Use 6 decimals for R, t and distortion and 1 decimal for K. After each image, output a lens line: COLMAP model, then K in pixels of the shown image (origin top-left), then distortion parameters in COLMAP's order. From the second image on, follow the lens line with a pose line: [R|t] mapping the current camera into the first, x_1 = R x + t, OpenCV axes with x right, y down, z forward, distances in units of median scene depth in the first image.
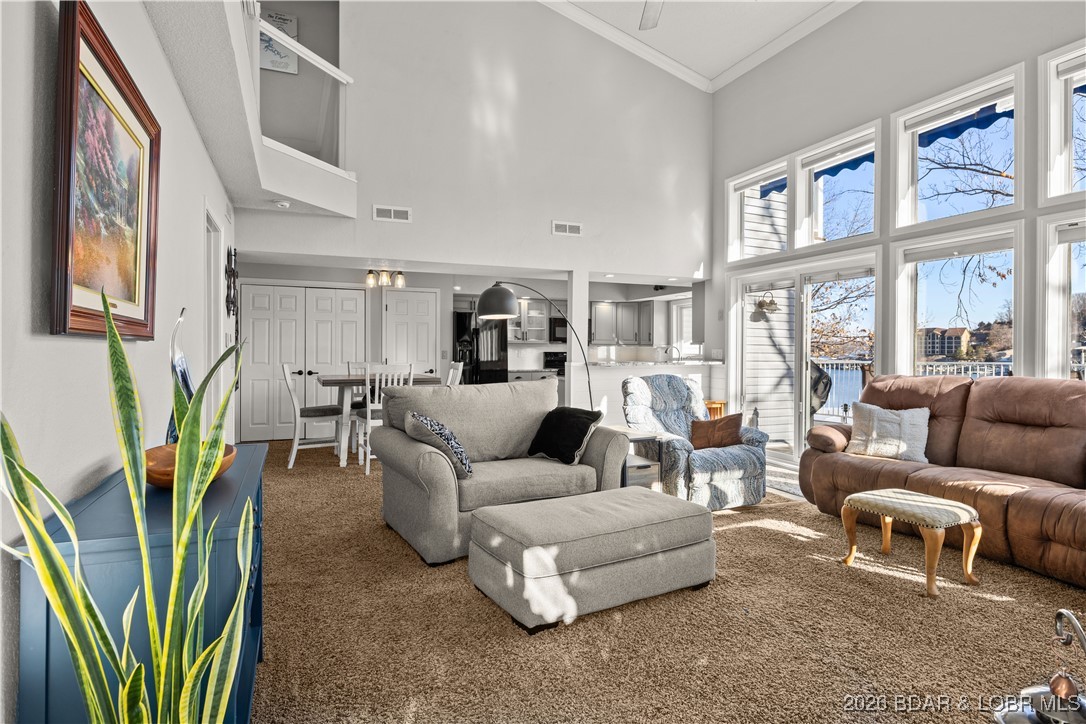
lens RADIAL K [[573.4, 0, 546.0], [0, 573.4, 356.4], [0, 0, 1]] dist [-0.000285, 0.002582]
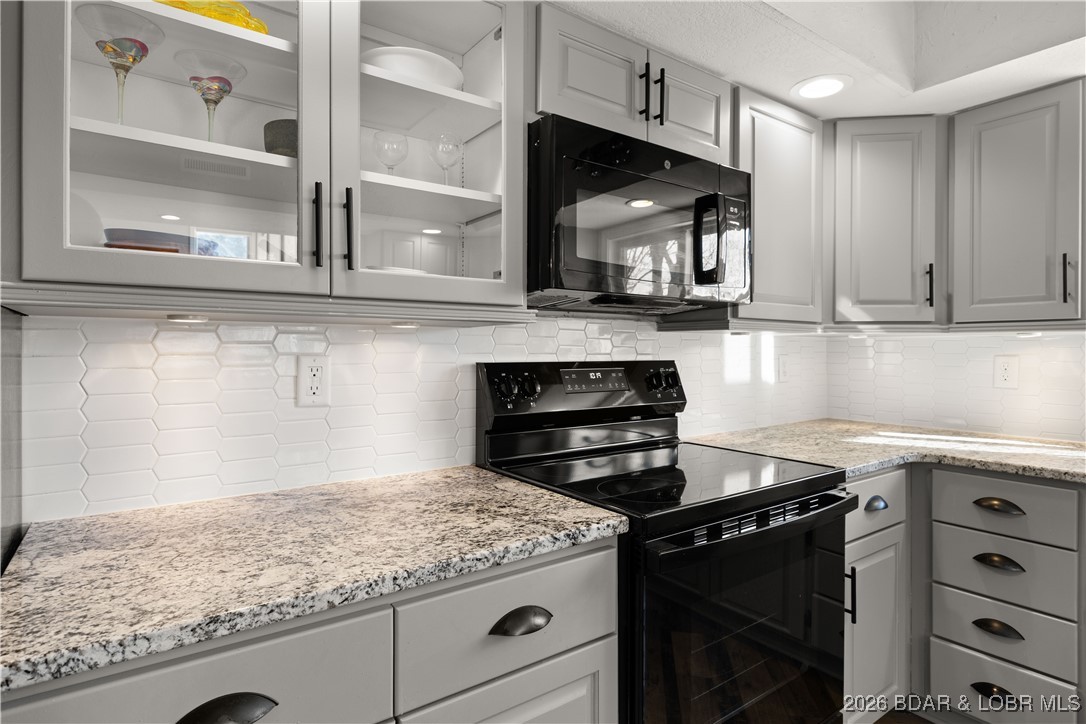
lens RADIAL K [[573.4, 0, 546.2], [0, 573.4, 343.7], [0, 0, 1]] dist [-0.000285, 0.002582]
pose [[0.974311, 0.000374, 0.225204, -0.021645], [0.002528, 0.999917, -0.012598, -0.011481], [-0.225191, 0.012844, 0.974230, 0.860443]]
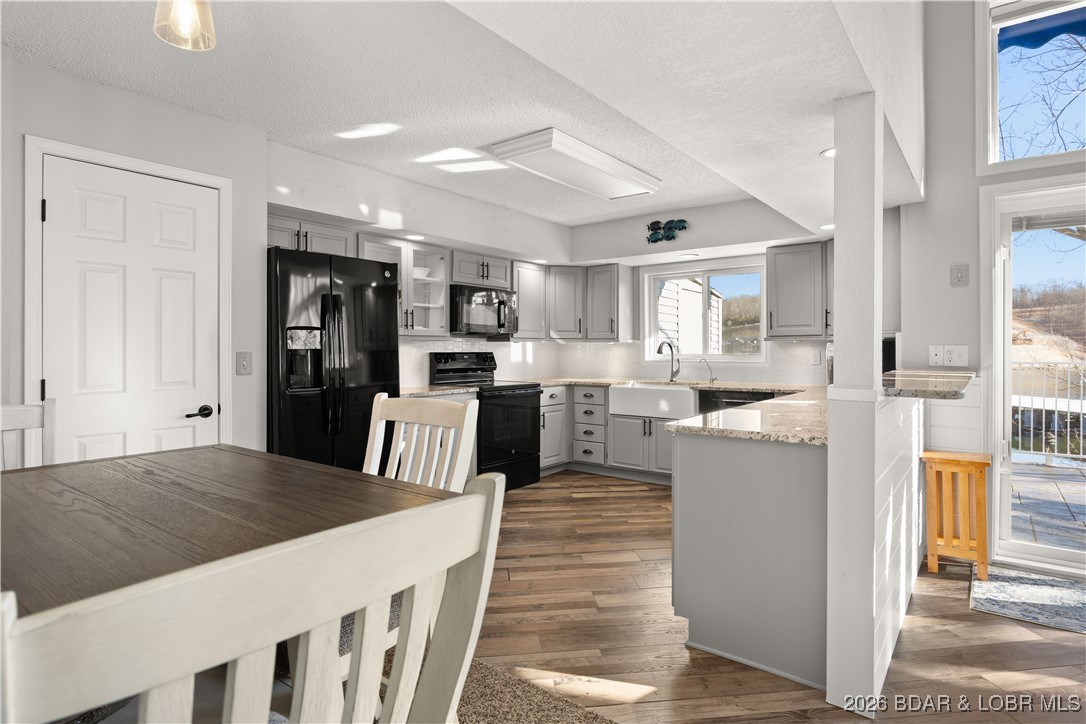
lens RADIAL K [[573.4, 0, 539.9], [0, 573.4, 350.6], [0, 0, 1]] dist [-0.000285, 0.002582]
pose [[0.877038, -0.004917, 0.480396, -0.166035], [0.006134, 0.999981, -0.000964, -0.008631], [-0.480382, 0.003793, 0.877051, 0.521917]]
